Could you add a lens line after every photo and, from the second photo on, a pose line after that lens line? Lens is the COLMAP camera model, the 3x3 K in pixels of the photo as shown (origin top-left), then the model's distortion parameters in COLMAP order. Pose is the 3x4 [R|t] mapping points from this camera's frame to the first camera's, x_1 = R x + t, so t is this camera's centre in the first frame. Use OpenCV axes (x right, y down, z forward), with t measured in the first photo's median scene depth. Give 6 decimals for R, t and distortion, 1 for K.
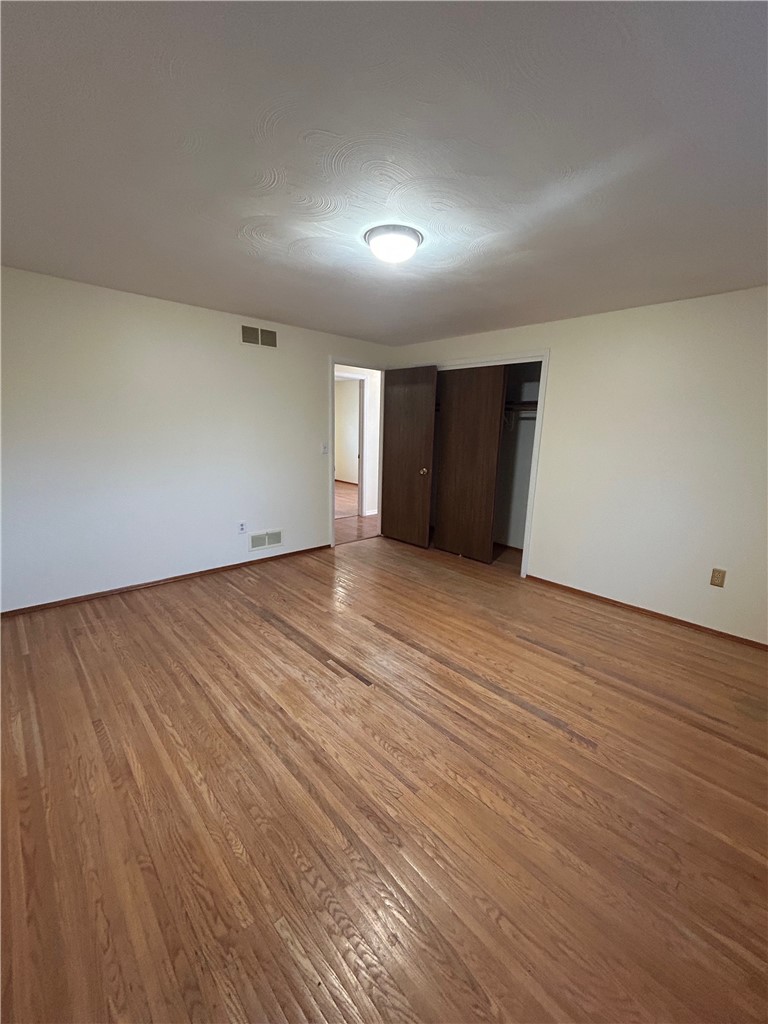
lens RADIAL K [[413.8, 0, 387.3], [0, 413.8, 511.8], [0, 0, 1]] dist [0.000094, 0.000079]
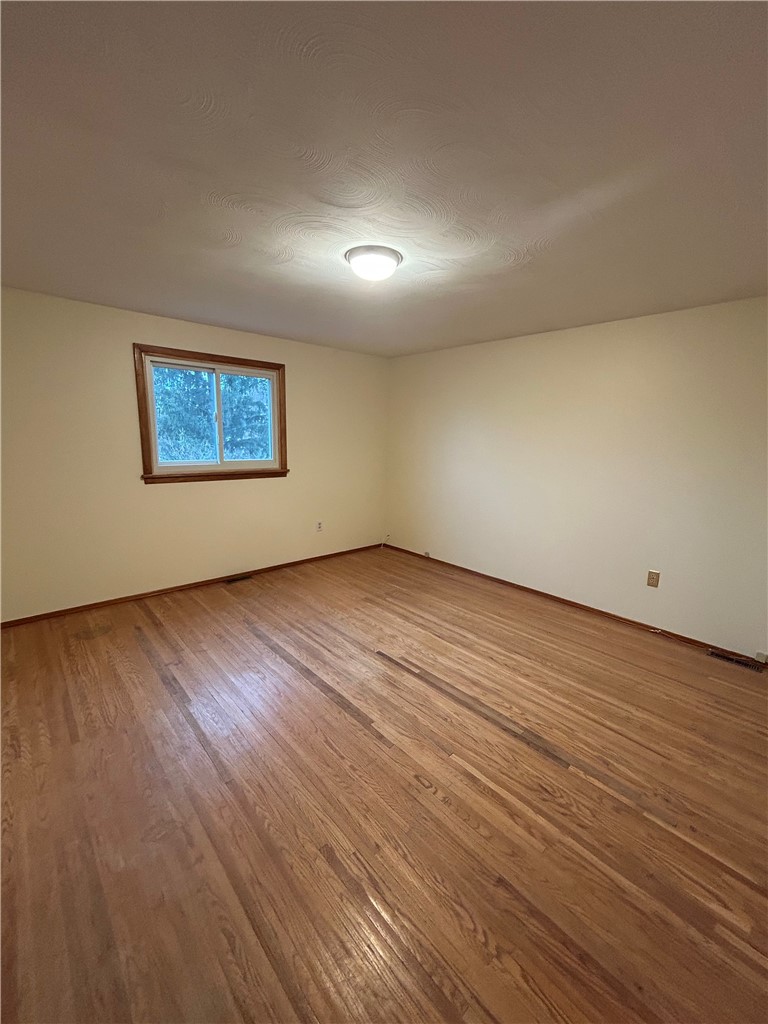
lens RADIAL K [[413.8, 0, 387.3], [0, 413.8, 511.8], [0, 0, 1]] dist [0.000094, 0.000079]
pose [[-0.998521, -0.054261, 0.003498, -0.050735], [-0.048624, 0.919876, 0.389183, -0.427493], [-0.024335, 0.388438, -0.921154, 1.933884]]
